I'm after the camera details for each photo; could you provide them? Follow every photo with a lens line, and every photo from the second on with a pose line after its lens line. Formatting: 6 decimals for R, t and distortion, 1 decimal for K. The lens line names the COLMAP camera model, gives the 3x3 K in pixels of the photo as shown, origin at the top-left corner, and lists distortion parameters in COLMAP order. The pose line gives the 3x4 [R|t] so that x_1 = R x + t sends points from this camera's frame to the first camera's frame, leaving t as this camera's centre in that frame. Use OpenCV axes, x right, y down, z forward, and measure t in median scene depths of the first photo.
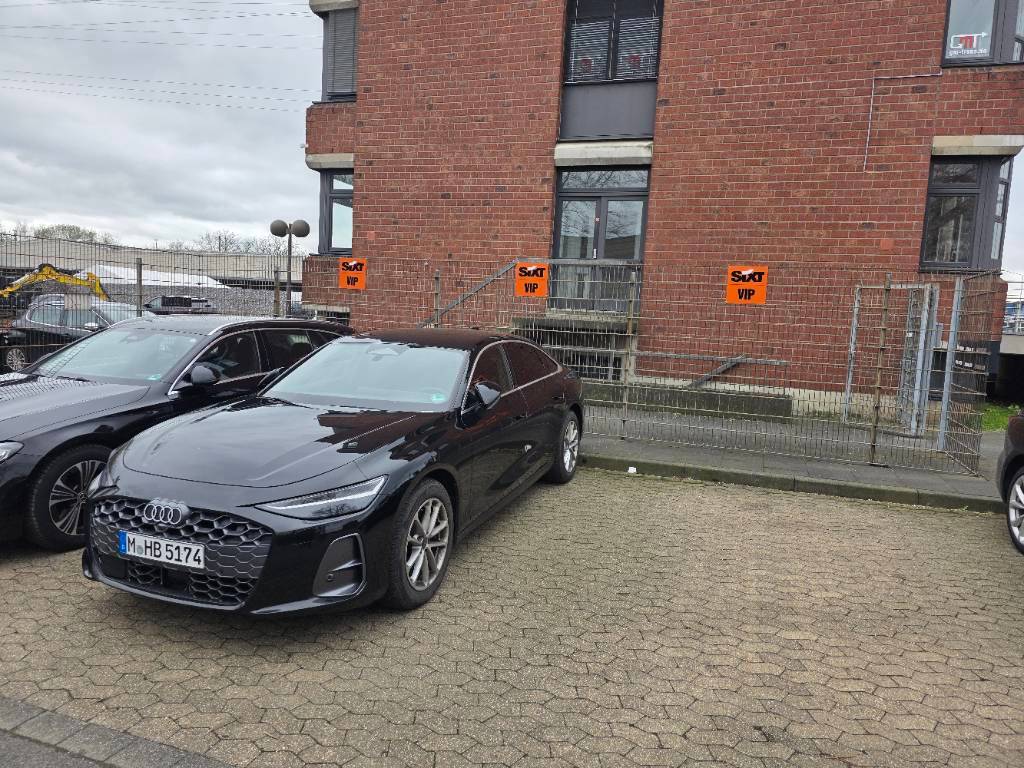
lens RADIAL K [[710.6, 0, 524.7], [0, 710.6, 379.3], [0, 0, 1]] dist [0.083629, -0.096810]
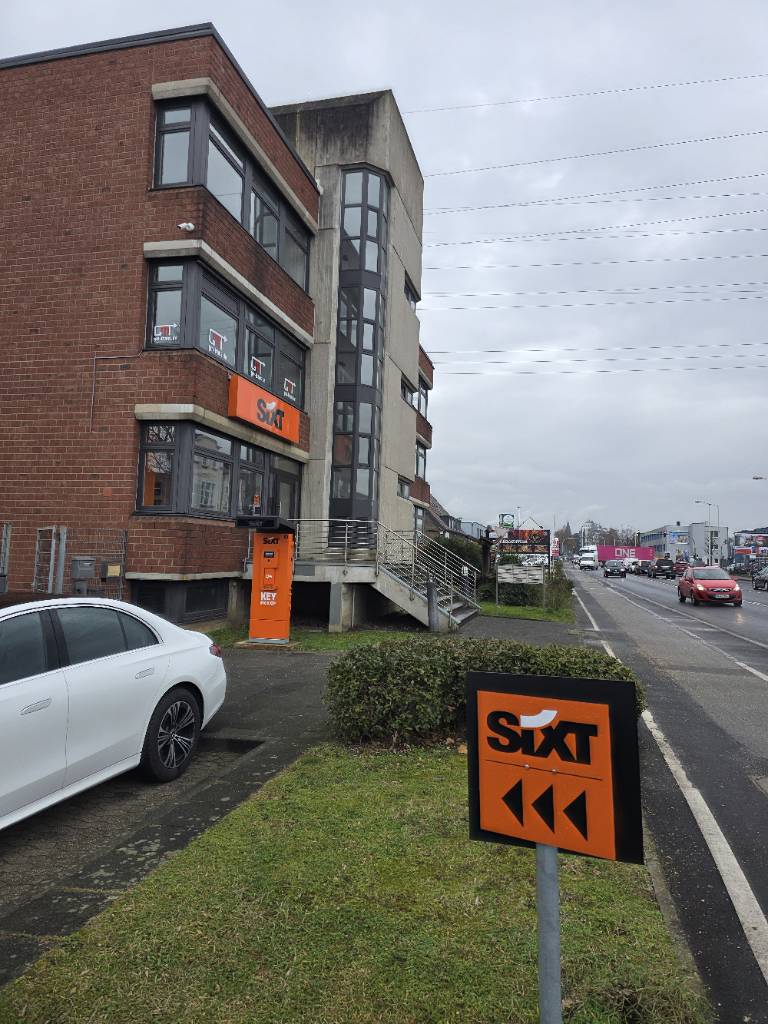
lens RADIAL K [[715.3, 0, 412.9], [0, 715.3, 498.1], [0, 0, 1]] dist [0.071858, -0.072949]
pose [[0.994928, -0.015497, 0.099389, 0.800479], [0.032120, 0.985278, -0.167918, 0.033460], [-0.095323, 0.170258, 0.980778, -0.184185]]
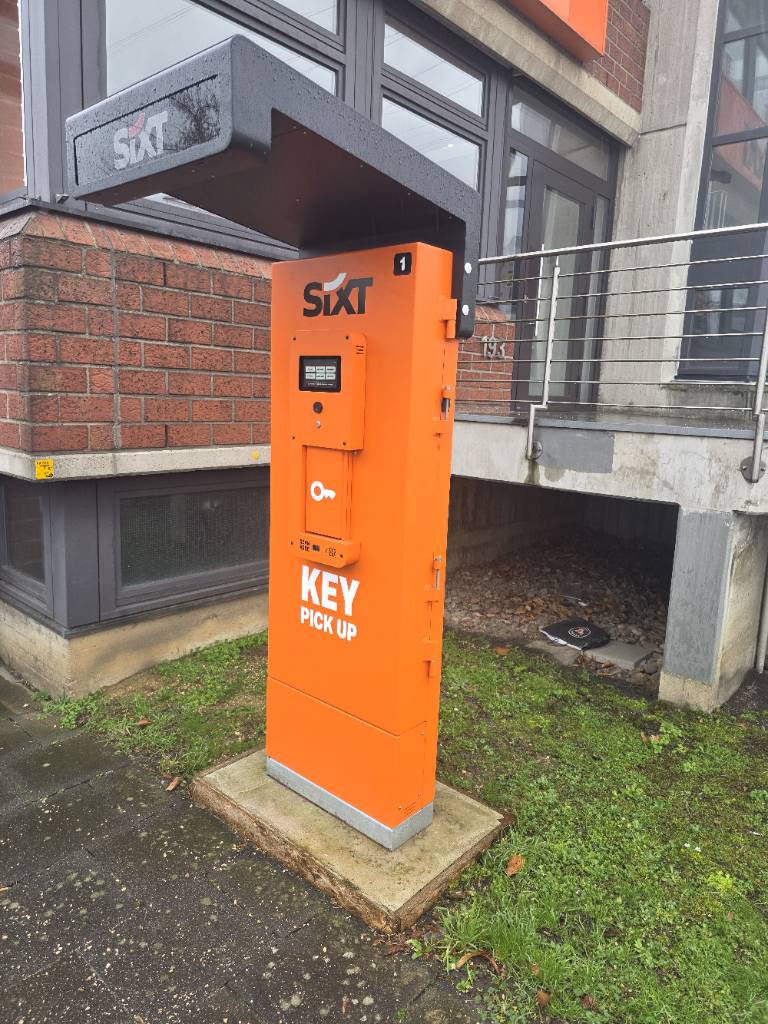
lens RADIAL K [[696.7, 0, 384.0], [0, 696.7, 512.0], [0, 0, 1]] dist [0.060368, -0.060623]
pose [[0.916824, 0.052895, -0.395774, 0.784491], [-0.030258, 0.997540, 0.063227, -0.043398], [0.398144, -0.045993, 0.916169, 0.708133]]
